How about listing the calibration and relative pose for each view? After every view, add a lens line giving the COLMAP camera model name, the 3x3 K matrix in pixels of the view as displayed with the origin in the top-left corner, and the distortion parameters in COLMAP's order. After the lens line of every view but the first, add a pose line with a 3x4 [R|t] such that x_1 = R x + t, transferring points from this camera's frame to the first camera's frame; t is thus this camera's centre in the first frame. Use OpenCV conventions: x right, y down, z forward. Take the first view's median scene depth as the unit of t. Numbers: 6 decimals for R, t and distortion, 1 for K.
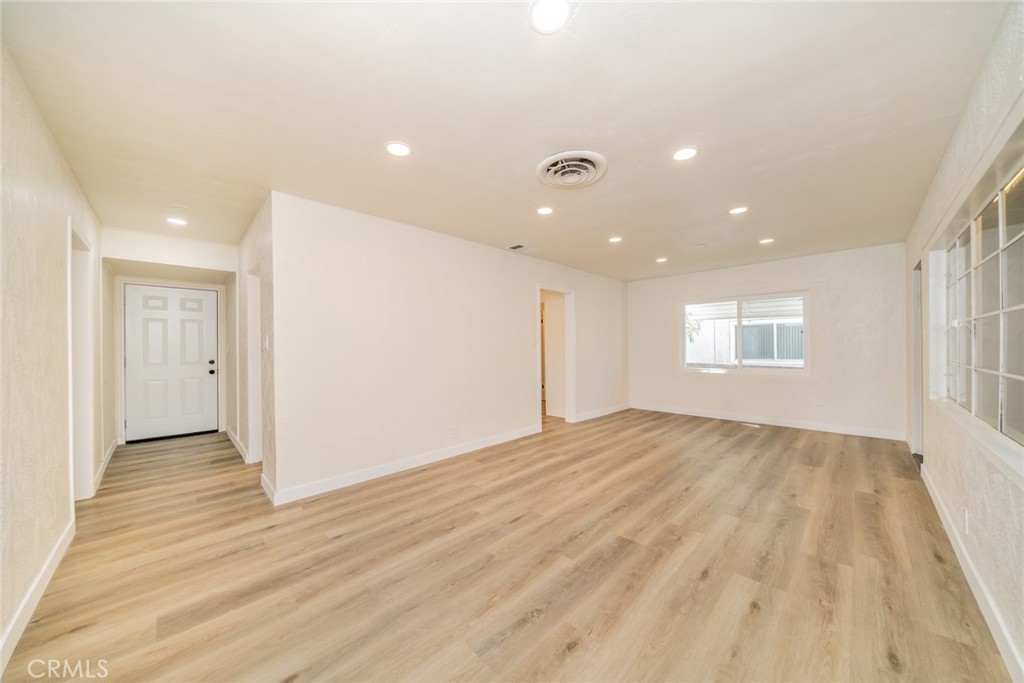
lens RADIAL K [[350.8, 0, 510.1], [0, 350.8, 347.5], [0, 0, 1]] dist [-0.002317, -0.000172]
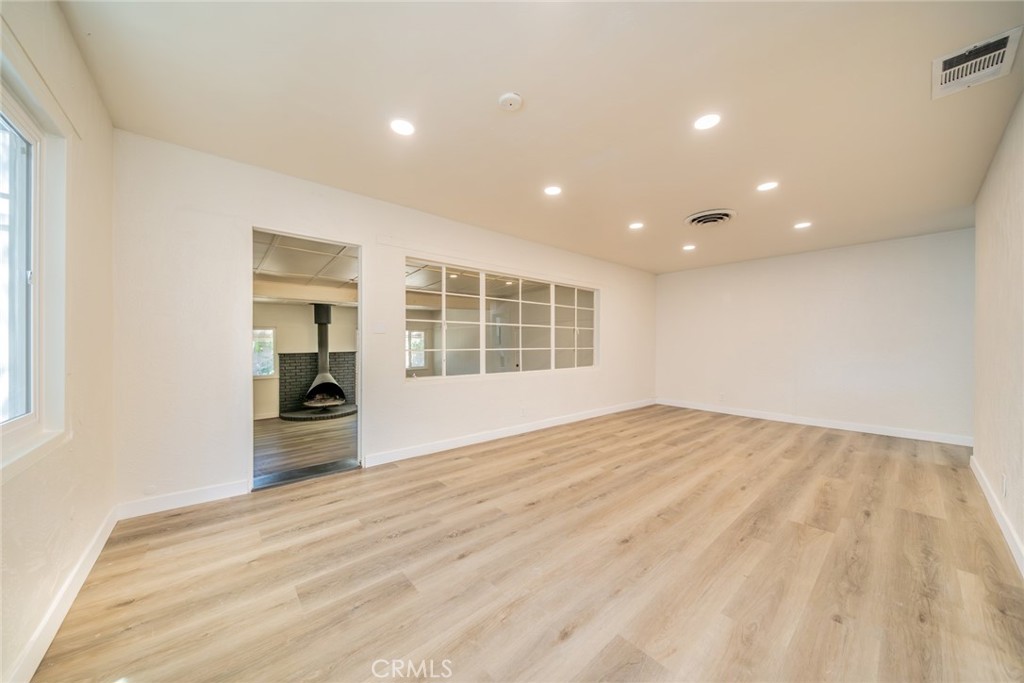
lens RADIAL K [[350.8, 0, 513.8], [0, 350.8, 341.6], [0, 0, 1]] dist [-0.002317, -0.000172]
pose [[-0.998029, 0.003318, 0.062668, 0.713380], [0.003119, 0.999990, -0.003277, 0.017221], [-0.062678, -0.003075, -0.998029, 1.984522]]
